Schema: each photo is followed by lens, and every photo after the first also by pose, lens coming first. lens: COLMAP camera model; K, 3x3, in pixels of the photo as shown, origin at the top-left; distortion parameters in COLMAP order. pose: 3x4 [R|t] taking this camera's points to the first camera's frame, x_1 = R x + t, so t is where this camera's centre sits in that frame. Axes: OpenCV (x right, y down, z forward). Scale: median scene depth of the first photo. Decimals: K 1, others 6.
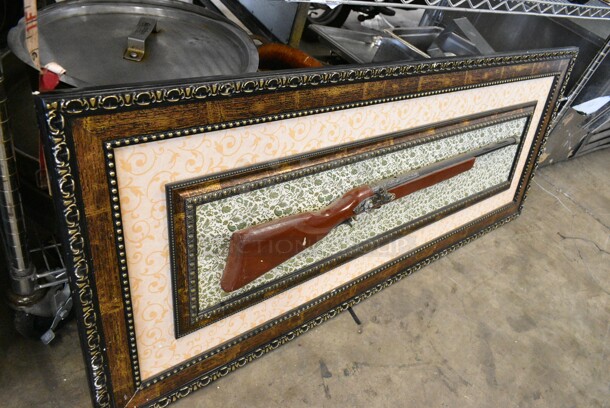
lens RADIAL K [[464.6, 0, 307.4], [0, 464.6, 204.8], [0, 0, 1]] dist [-0.018762, 0.012694]
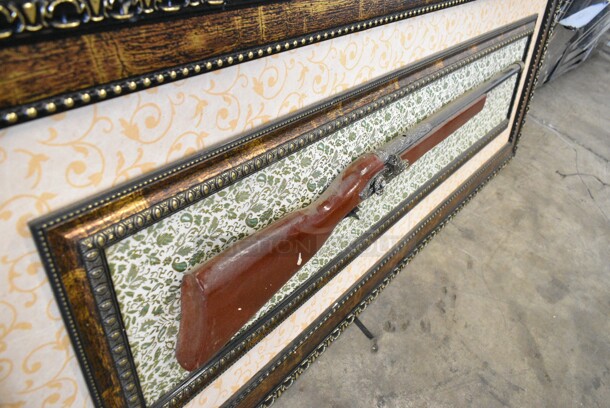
lens RADIAL K [[464.6, 0, 308.3], [0, 464.6, 203.5], [0, 0, 1]] dist [-0.018762, 0.012694]
pose [[0.981179, -0.150032, 0.121567, -0.052391], [0.138792, 0.985636, 0.096218, -0.047061], [-0.134257, -0.077535, 0.987909, 0.335073]]
